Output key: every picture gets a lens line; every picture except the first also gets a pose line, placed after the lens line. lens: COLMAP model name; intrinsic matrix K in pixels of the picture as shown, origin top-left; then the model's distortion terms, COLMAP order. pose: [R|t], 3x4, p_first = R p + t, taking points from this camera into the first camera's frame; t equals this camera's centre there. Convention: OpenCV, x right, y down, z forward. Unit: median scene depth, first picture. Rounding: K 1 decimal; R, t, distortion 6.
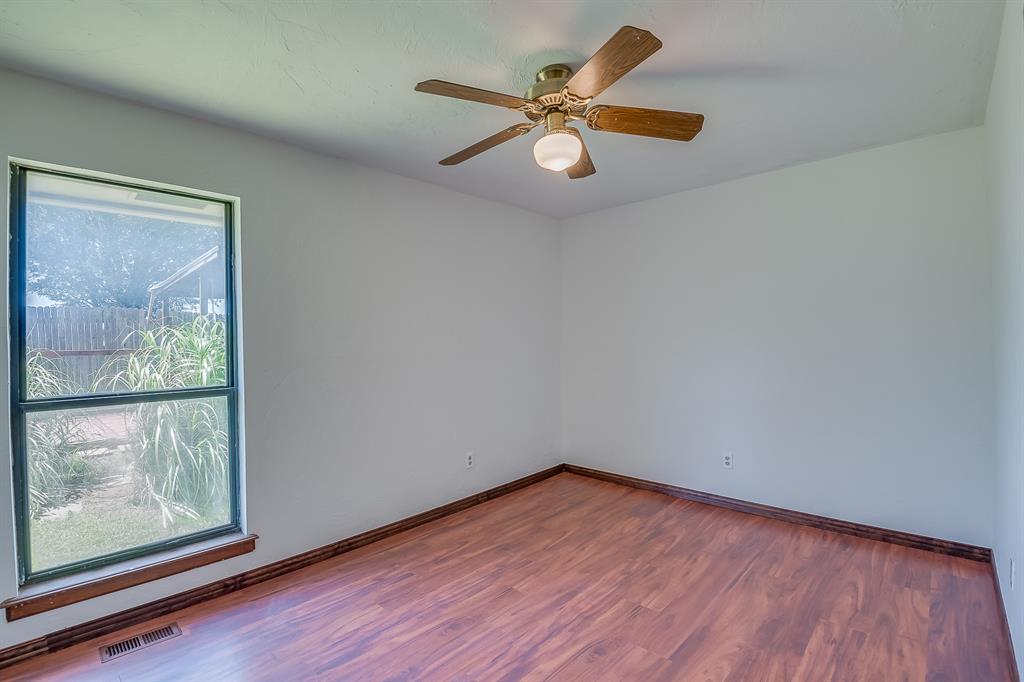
lens RADIAL K [[462.4, 0, 512.0], [0, 462.4, 341.0], [0, 0, 1]] dist [-0.043796, -0.005685]
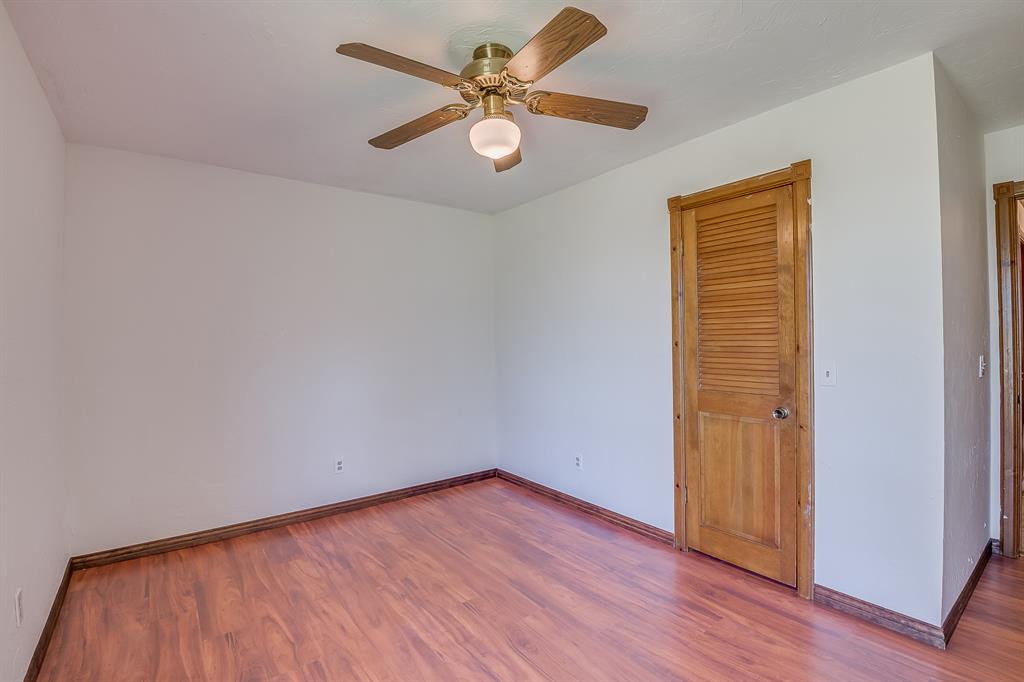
lens RADIAL K [[471.2, 0, 512.0], [0, 471.2, 341.0], [0, 0, 1]] dist [0.001747, -0.026288]
pose [[0.169768, 0.002009, 0.985482, -0.579000], [0.020188, 0.999781, -0.005516, 0.011975], [-0.985277, 0.020831, 0.169691, 0.568324]]
